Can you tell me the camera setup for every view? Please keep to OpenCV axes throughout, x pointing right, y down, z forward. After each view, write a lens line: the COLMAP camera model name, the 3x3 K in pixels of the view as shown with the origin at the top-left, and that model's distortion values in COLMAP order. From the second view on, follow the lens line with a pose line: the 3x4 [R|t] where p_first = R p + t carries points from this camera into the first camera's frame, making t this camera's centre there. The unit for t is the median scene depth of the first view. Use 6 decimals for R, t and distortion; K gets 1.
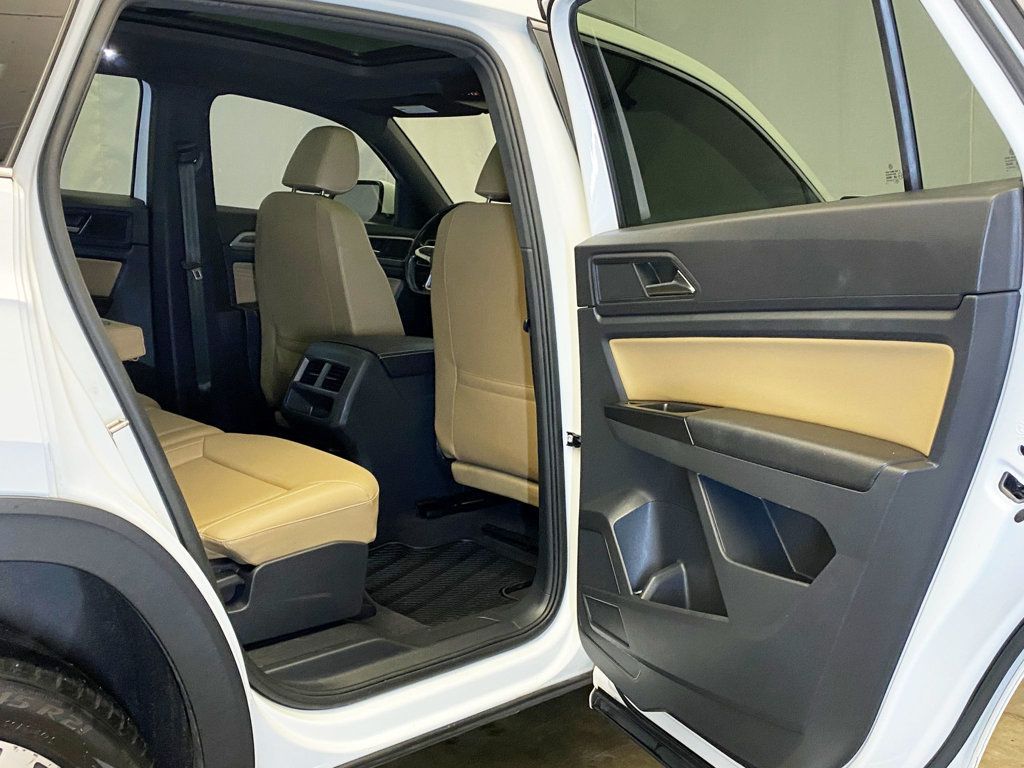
lens RADIAL K [[1095.0, 0, 512.0], [0, 1095.0, 384.0], [0, 0, 1]] dist [0.167144, -0.510877]
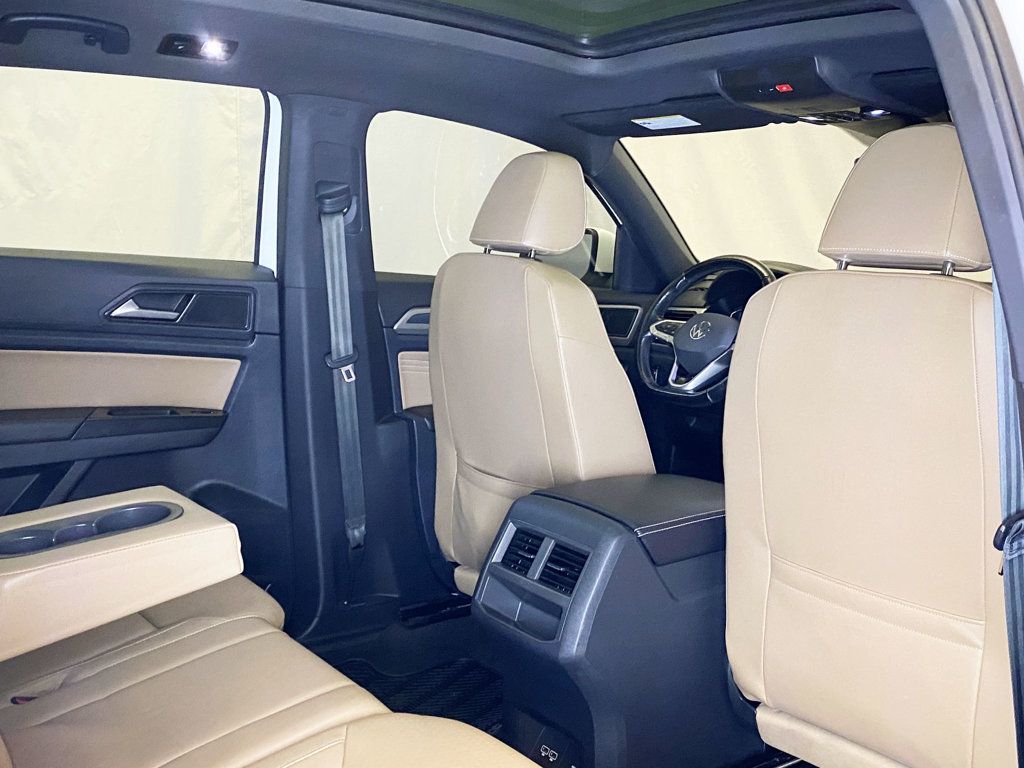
lens RADIAL K [[1067.2, 0, 512.0], [0, 1067.2, 384.0], [0, 0, 1]] dist [0.162249, -0.419424]
pose [[0.990349, -0.001922, -0.138584, -0.091467], [-0.001798, 0.999641, -0.026714, -0.075808], [0.138586, 0.026705, 0.989990, 0.357891]]
